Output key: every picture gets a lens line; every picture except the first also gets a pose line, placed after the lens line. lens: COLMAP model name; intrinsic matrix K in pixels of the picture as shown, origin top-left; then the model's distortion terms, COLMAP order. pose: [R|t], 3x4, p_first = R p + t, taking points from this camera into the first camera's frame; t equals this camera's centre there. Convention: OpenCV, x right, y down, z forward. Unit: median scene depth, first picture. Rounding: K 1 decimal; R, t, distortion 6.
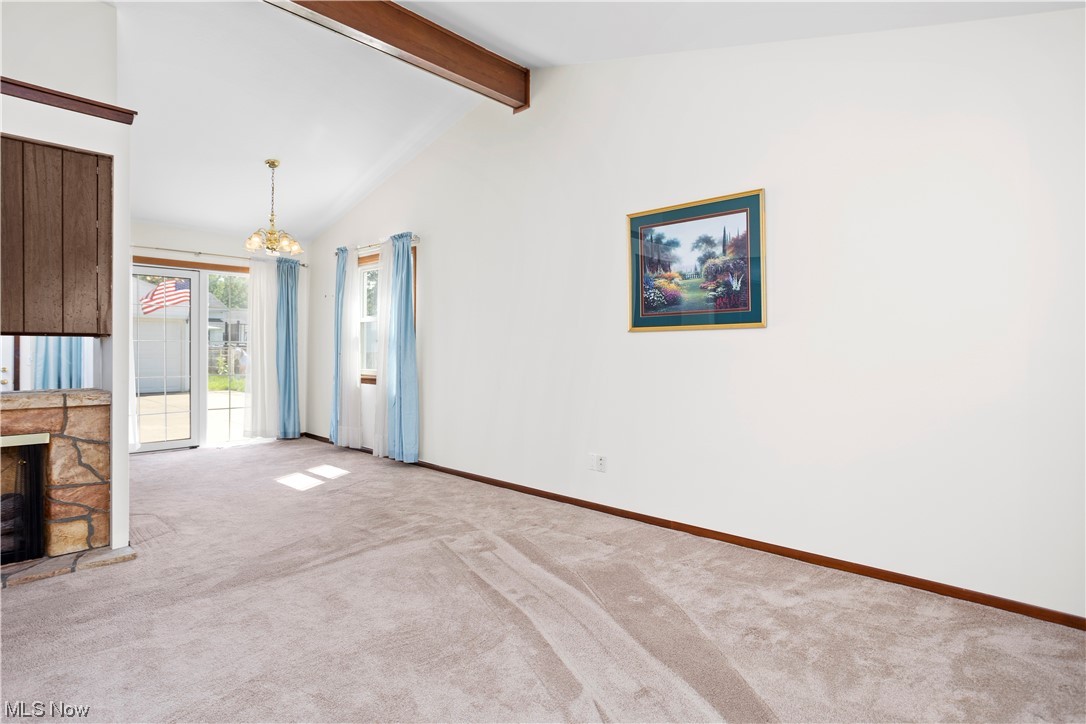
lens RADIAL K [[594.0, 0, 540.3], [0, 594.0, 347.9], [0, 0, 1]] dist [-0.002671, -0.000780]
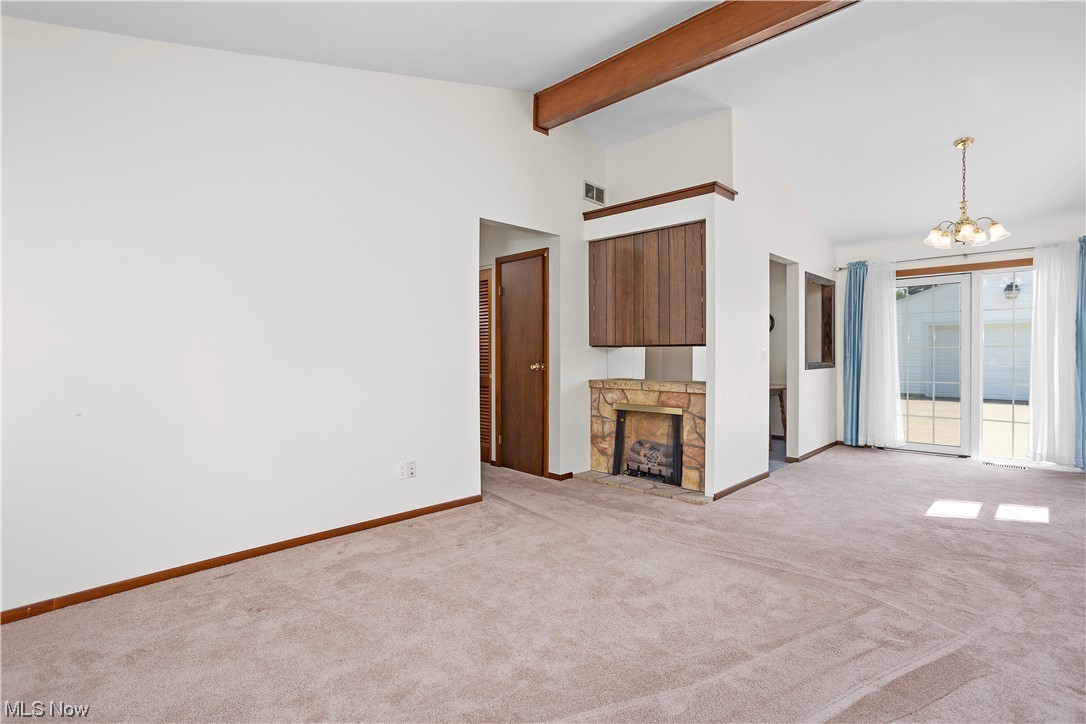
lens RADIAL K [[523.0, 0, 543.0], [0, 523.0, 362.0], [0, 0, 1]] dist [-0.001256, 0.001960]
pose [[-0.020579, 0.007248, -0.999762, 0.546363], [0.003259, 0.999969, 0.007183, 0.008991], [0.999783, -0.003111, -0.020602, 0.645494]]
